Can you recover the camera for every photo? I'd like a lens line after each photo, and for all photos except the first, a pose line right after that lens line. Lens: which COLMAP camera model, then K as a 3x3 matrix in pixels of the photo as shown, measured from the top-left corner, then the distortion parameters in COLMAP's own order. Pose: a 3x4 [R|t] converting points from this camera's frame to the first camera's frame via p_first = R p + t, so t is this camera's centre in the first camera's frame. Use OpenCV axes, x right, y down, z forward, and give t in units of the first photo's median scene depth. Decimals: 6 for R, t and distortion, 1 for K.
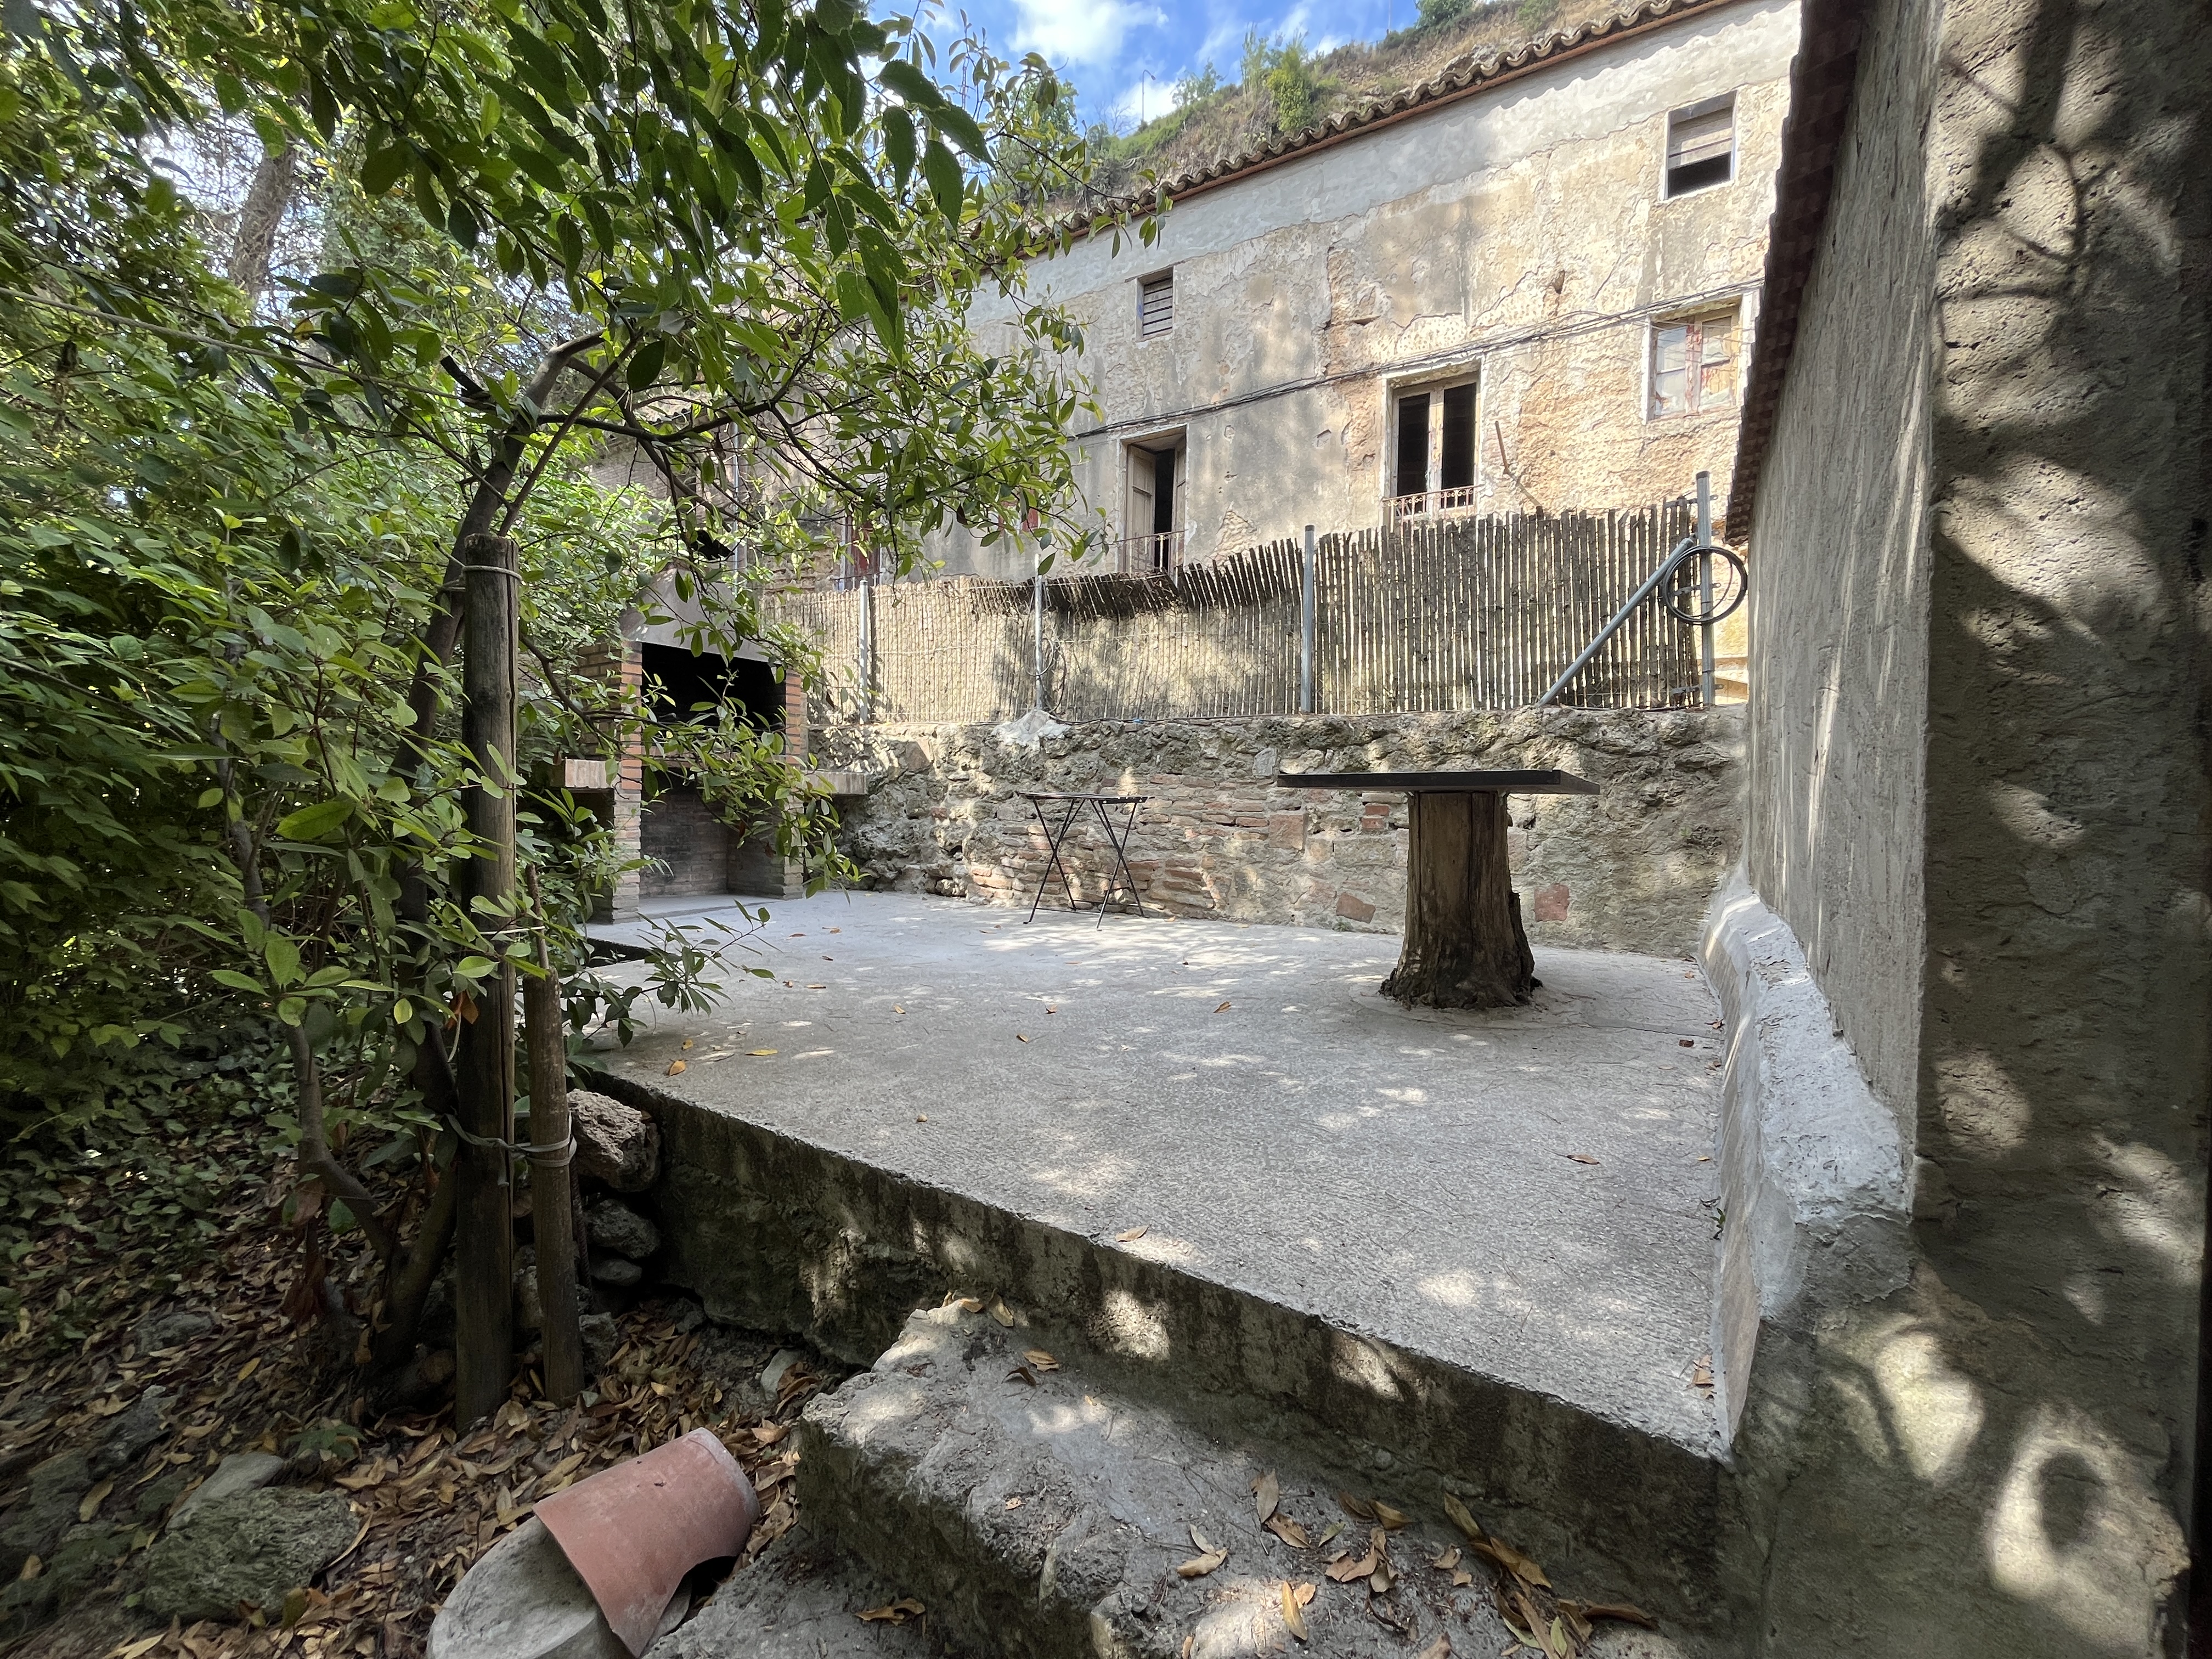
lens RADIAL K [[899.3, 0, 1114.7], [0, 899.3, 829.4], [0, 0, 1]] dist [-0.002426, 0.000430]
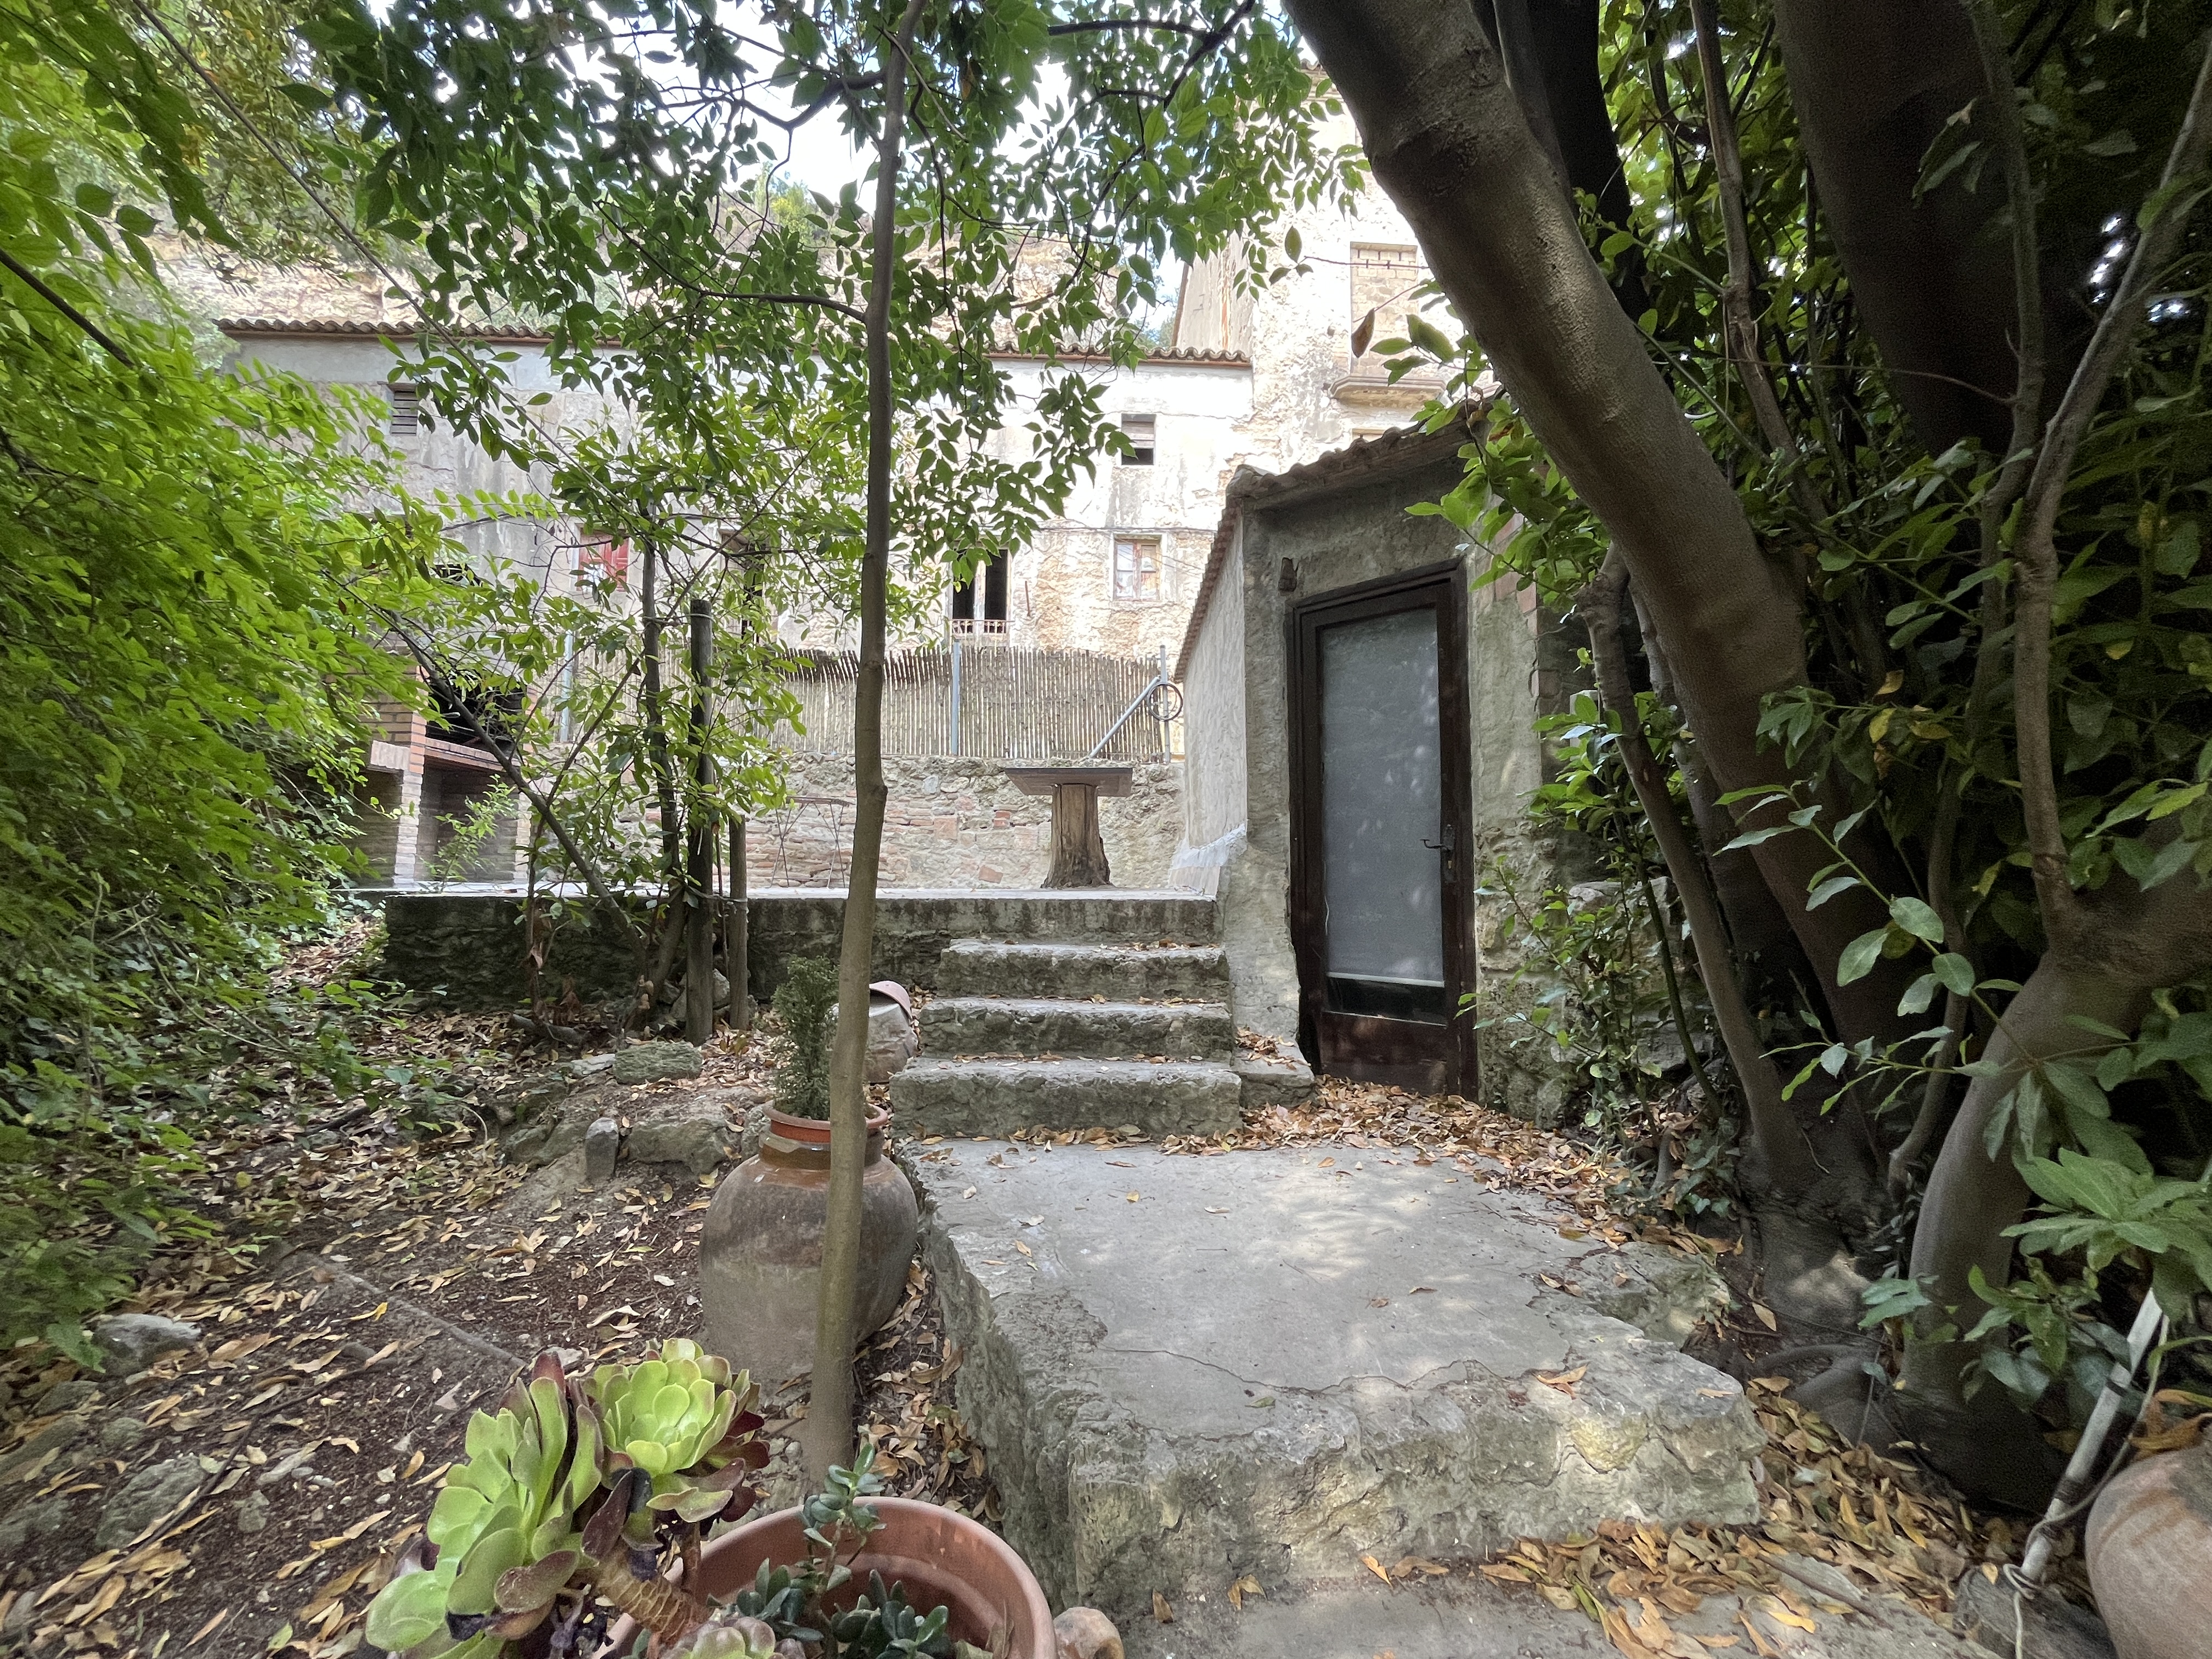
lens RADIAL K [[899.3, 0, 1104.6], [0, 899.3, 828.6], [0, 0, 1]] dist [-0.002426, 0.000430]
pose [[0.846677, 0.038348, 0.530723, -0.433891], [0.015893, 0.995132, -0.097258, 0.170501], [-0.531869, 0.090781, 0.841946, -0.498545]]
